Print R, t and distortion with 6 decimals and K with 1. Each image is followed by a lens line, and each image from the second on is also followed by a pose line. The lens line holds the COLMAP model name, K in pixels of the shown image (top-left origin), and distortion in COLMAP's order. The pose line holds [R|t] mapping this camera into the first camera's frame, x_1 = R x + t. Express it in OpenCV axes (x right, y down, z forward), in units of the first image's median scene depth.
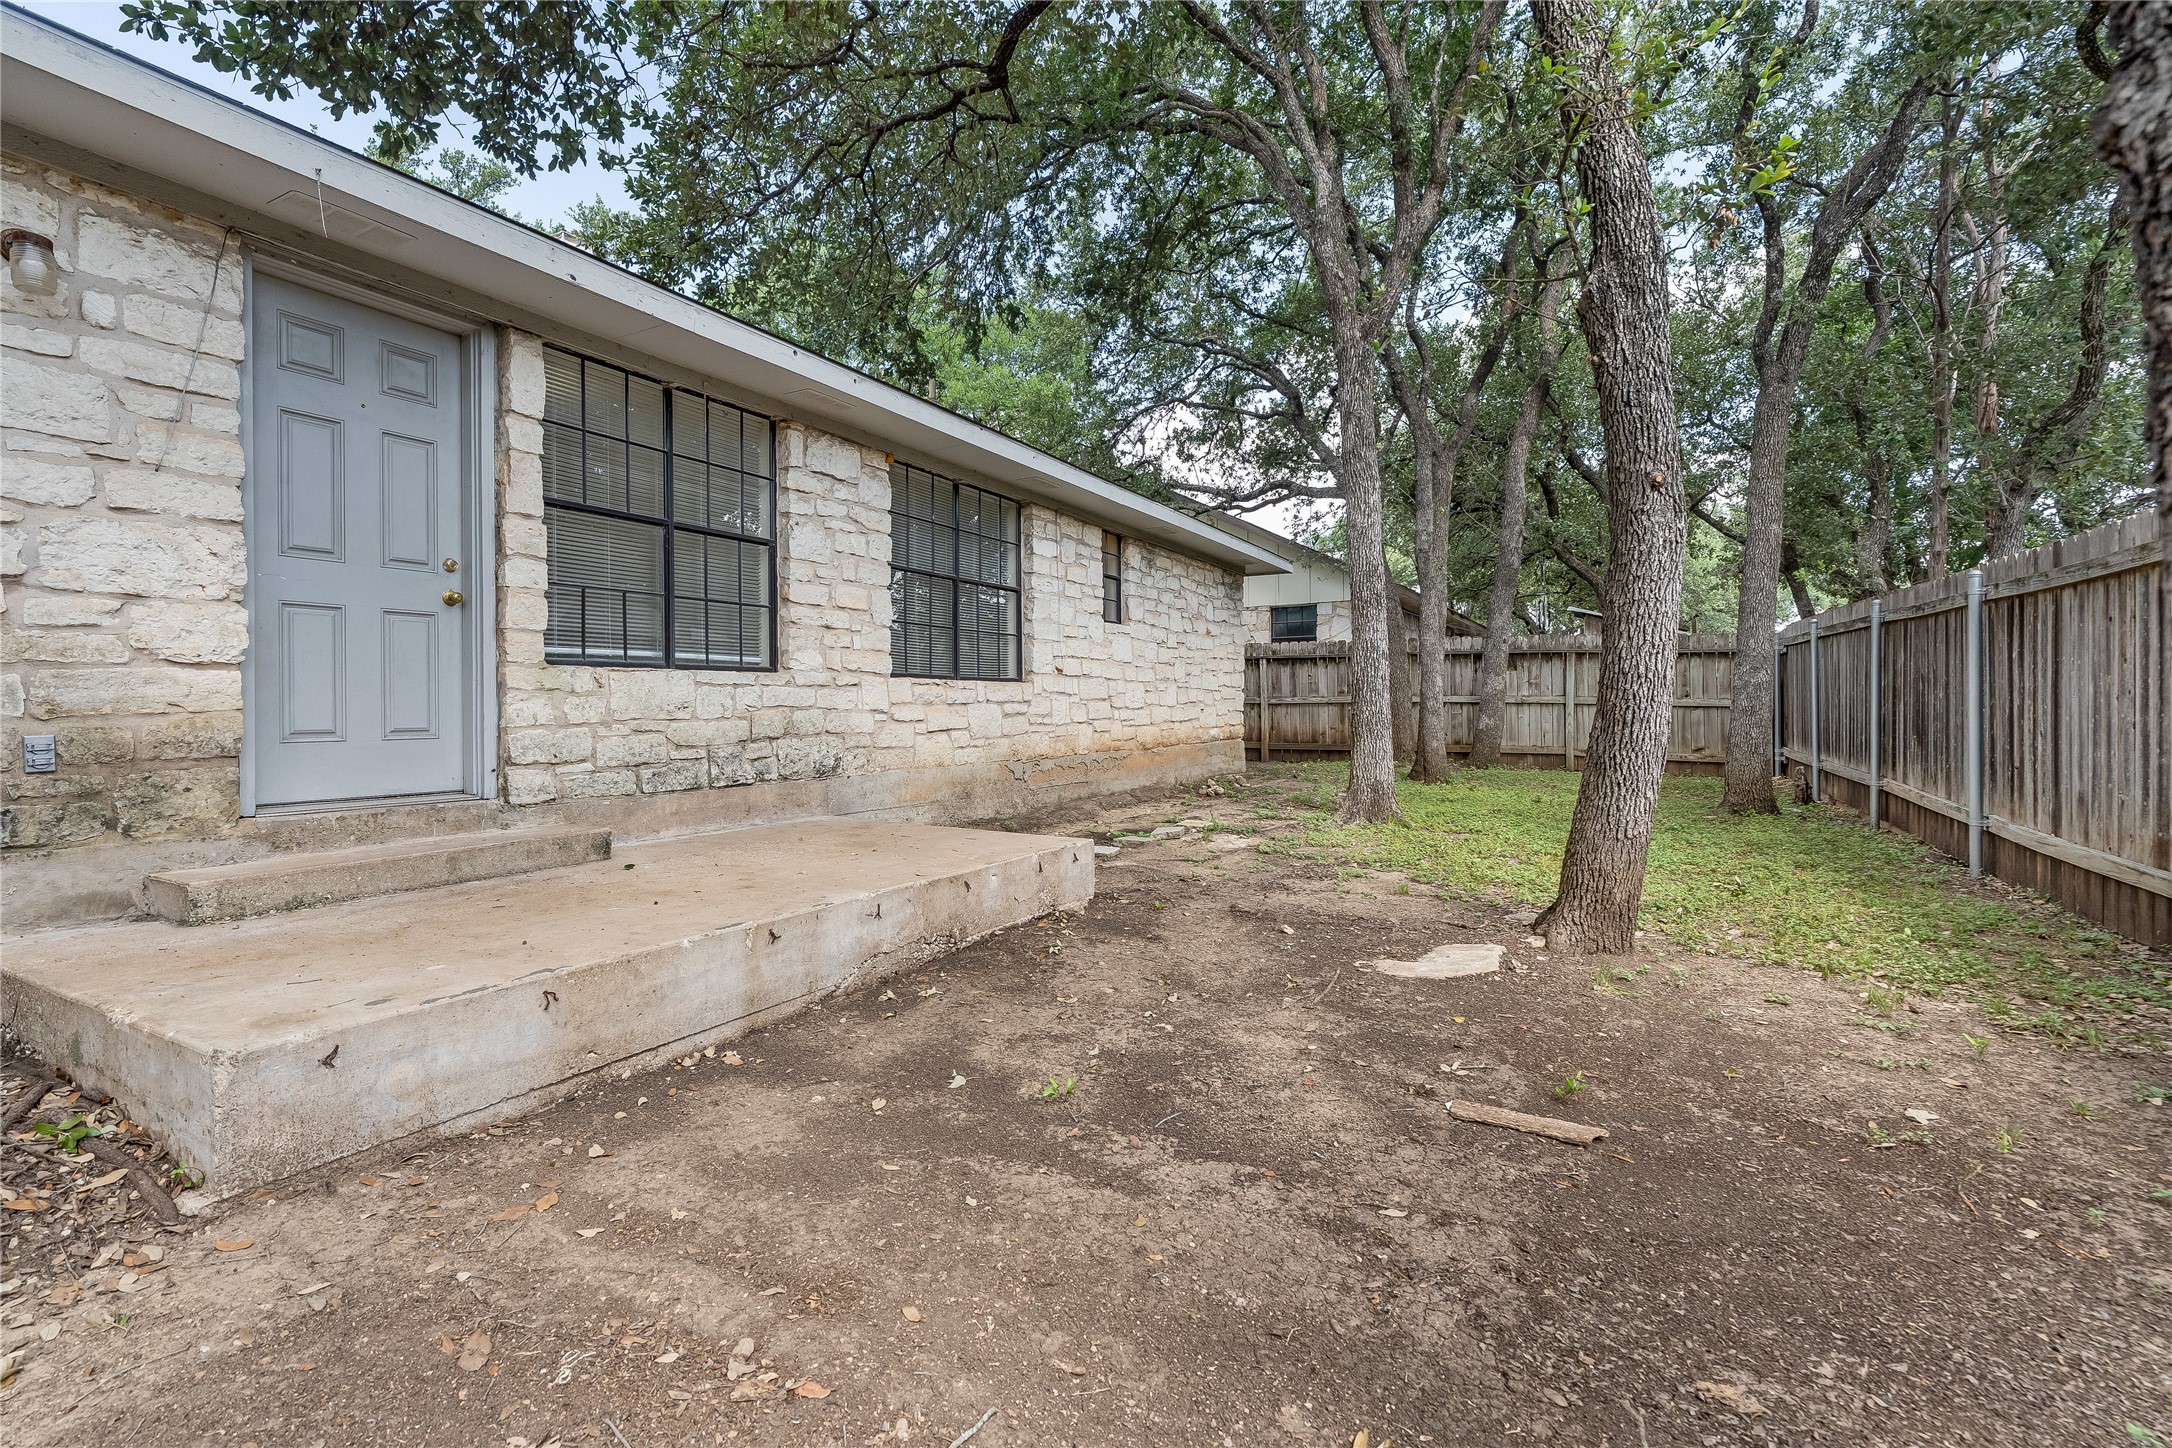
lens RADIAL K [[985.9, 0, 1070.6], [0, 985.9, 710.9], [0, 0, 1]] dist [0.001191, -0.000259]
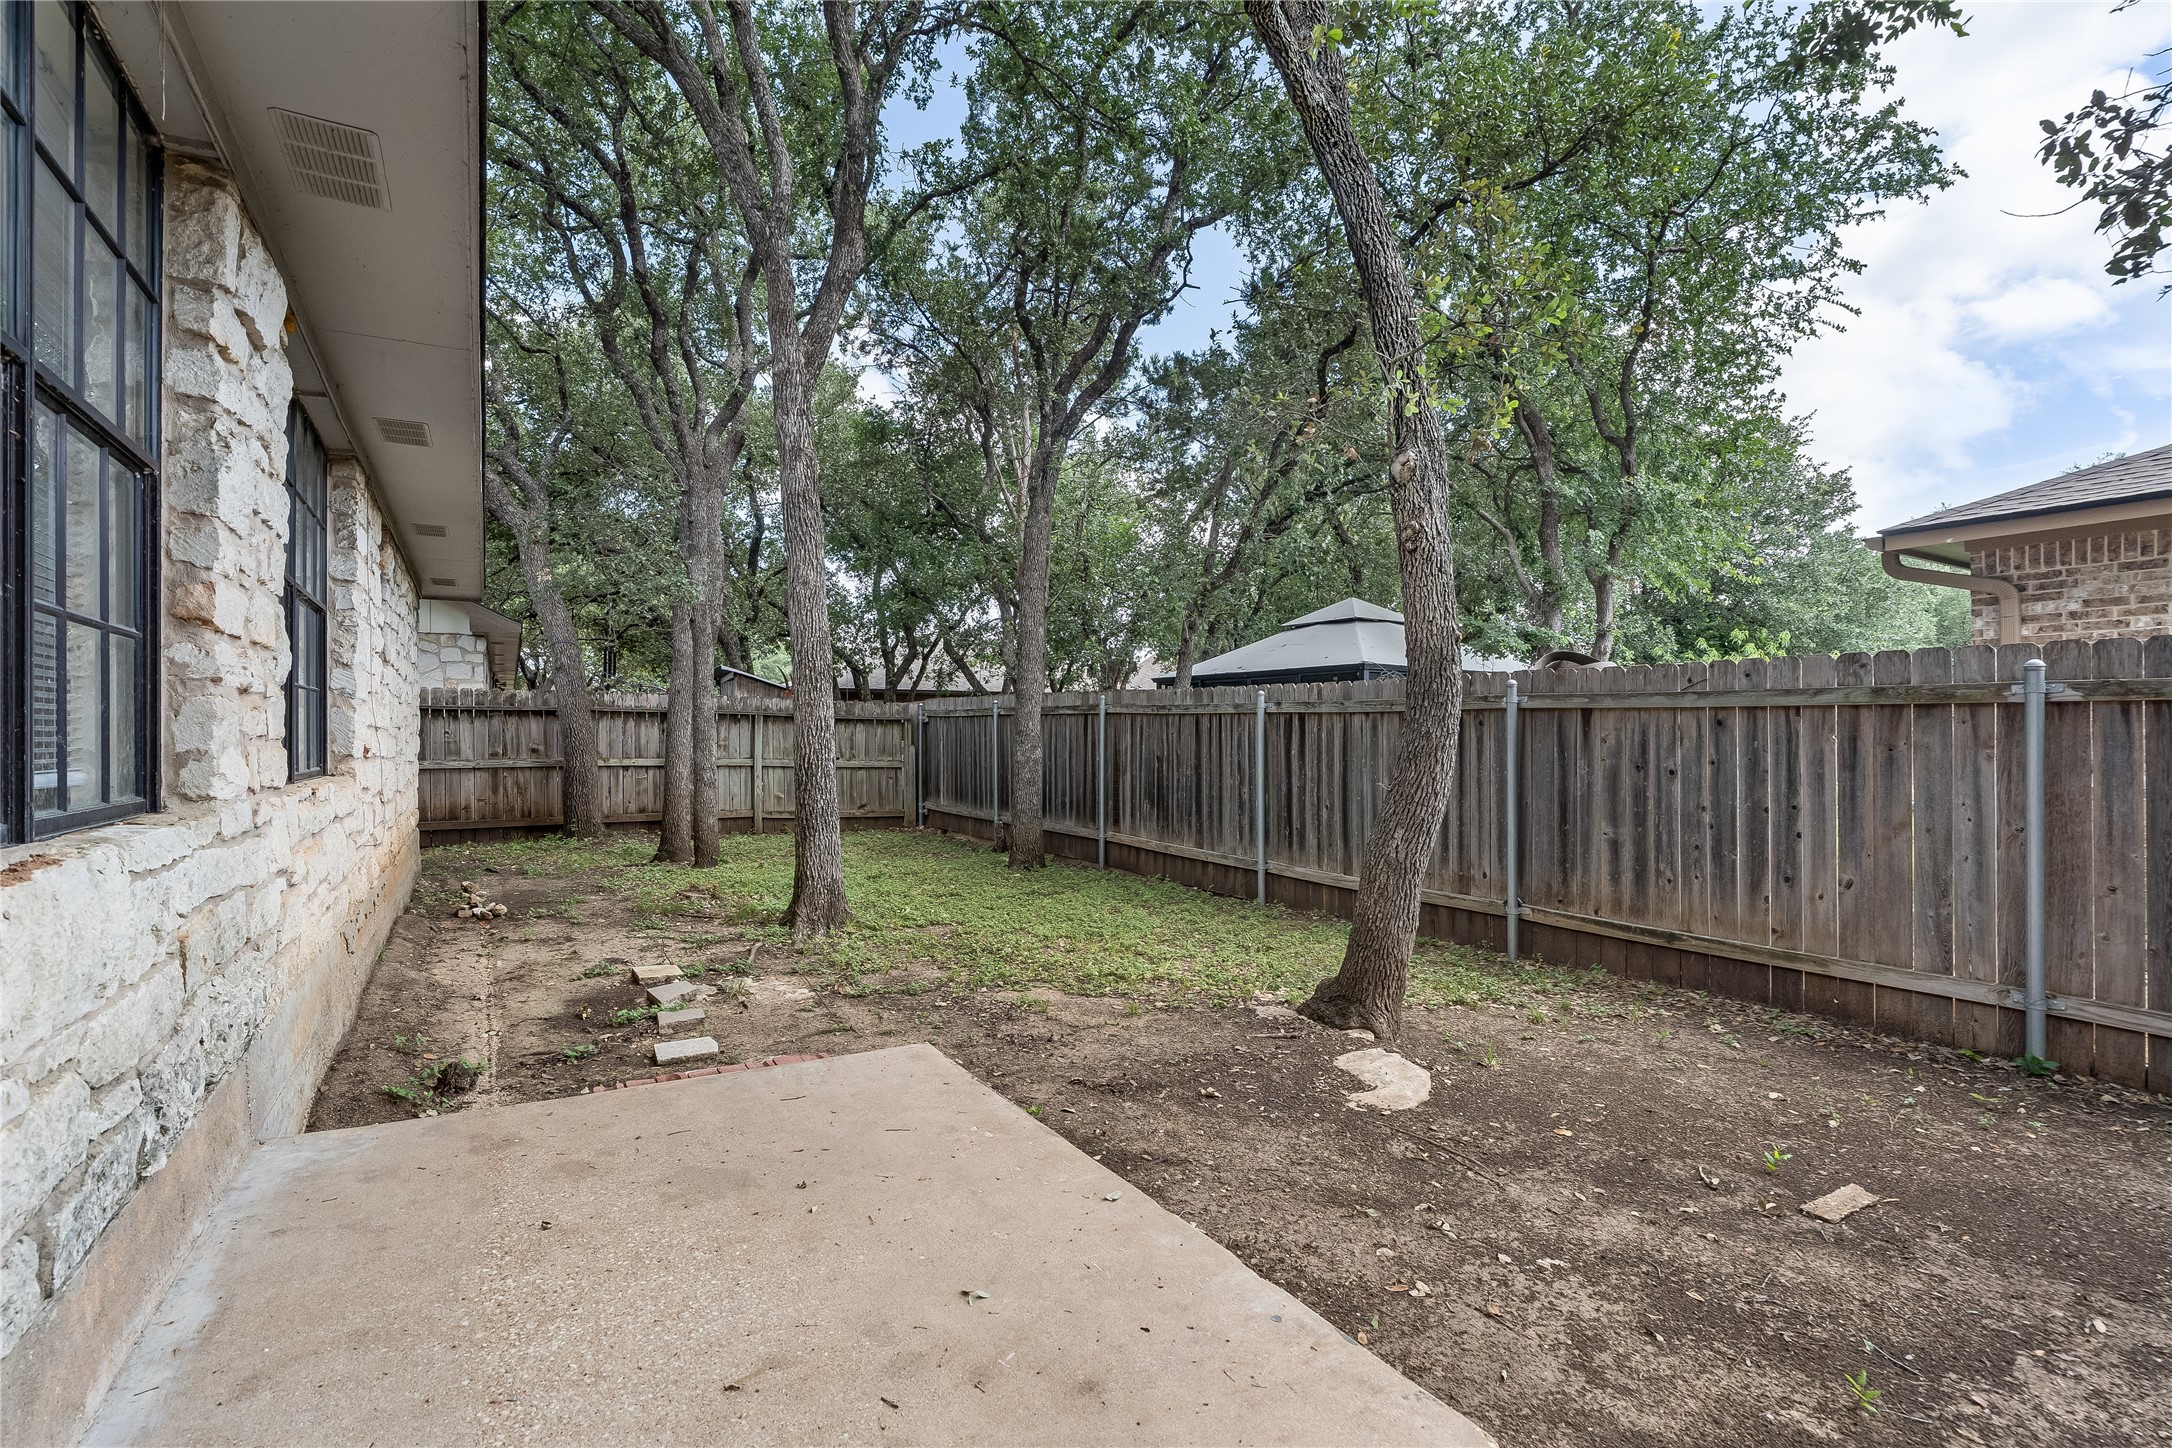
lens RADIAL K [[985.9, 0, 1075.8], [0, 985.9, 737.1], [0, 0, 1]] dist [0.001191, -0.000259]
pose [[0.500184, 0.005727, 0.865900, -0.458098], [0.002888, 0.999962, -0.008282, -0.064389], [-0.865915, 0.006643, 0.500148, 0.516012]]
